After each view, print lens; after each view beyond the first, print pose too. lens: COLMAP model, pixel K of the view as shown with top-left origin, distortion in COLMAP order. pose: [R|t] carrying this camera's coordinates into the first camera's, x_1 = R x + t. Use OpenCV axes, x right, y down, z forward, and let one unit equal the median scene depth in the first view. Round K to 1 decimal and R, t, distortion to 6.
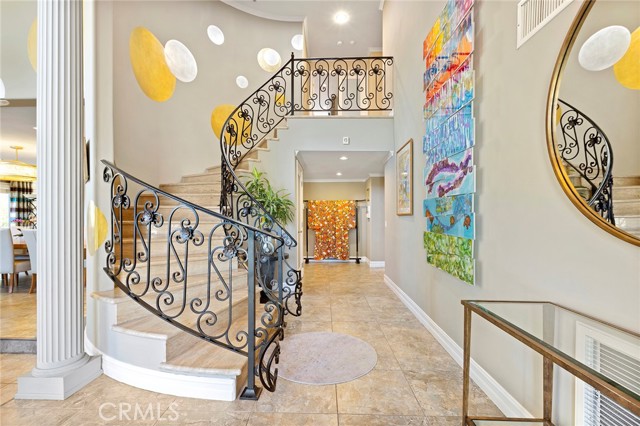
lens RADIAL K [[289.9, 0, 319.3], [0, 289.9, 218.6], [0, 0, 1]] dist [0.000816, 0.000517]
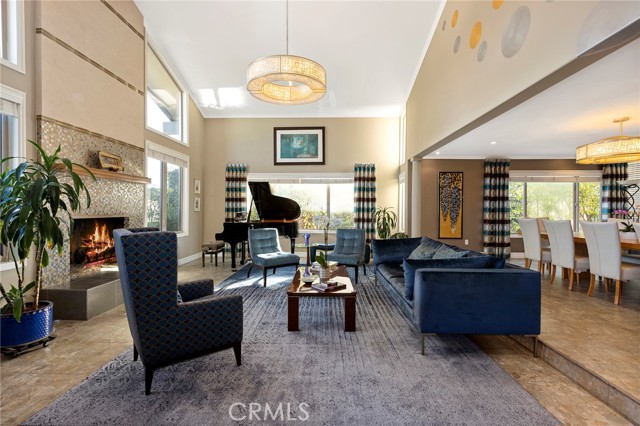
lens RADIAL K [[289.9, 0, 319.8], [0, 289.9, 210.1], [0, 0, 1]] dist [0.000816, 0.000517]
pose [[0.010860, 0.003780, -0.999934, -0.170369], [-0.001240, 0.999992, 0.003767, 0.000104], [0.999940, 0.001199, 0.010865, 0.112421]]
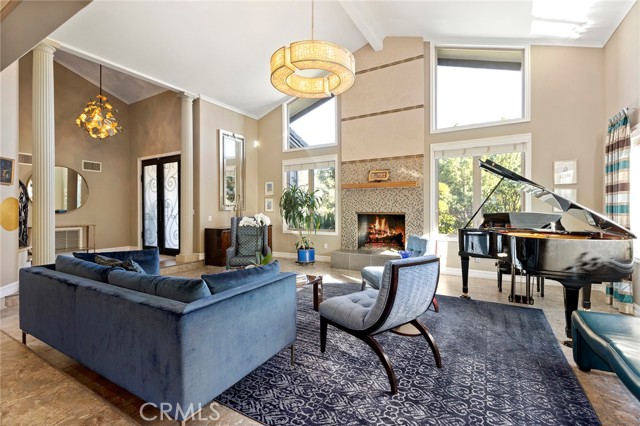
lens RADIAL K [[289.9, 0, 317.8], [0, 289.9, 213.0], [0, 0, 1]] dist [0.000816, 0.000517]
pose [[-0.876524, -0.000355, 0.481358, -0.640026], [0.003972, 0.999960, 0.007970, 0.004317], [-0.481341, 0.008898, -0.876488, 0.344131]]
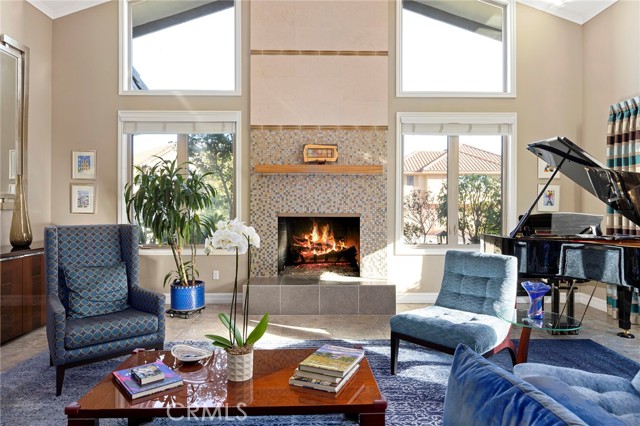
lens RADIAL K [[432.3, 0, 322.0], [0, 432.3, 212.0], [0, 0, 1]] dist [0.007070, 0.001618]
pose [[-0.998581, 0.002826, -0.053172, -0.476681], [0.002682, 0.999993, 0.002779, 0.004299], [0.053179, 0.002632, -0.998582, 0.311319]]
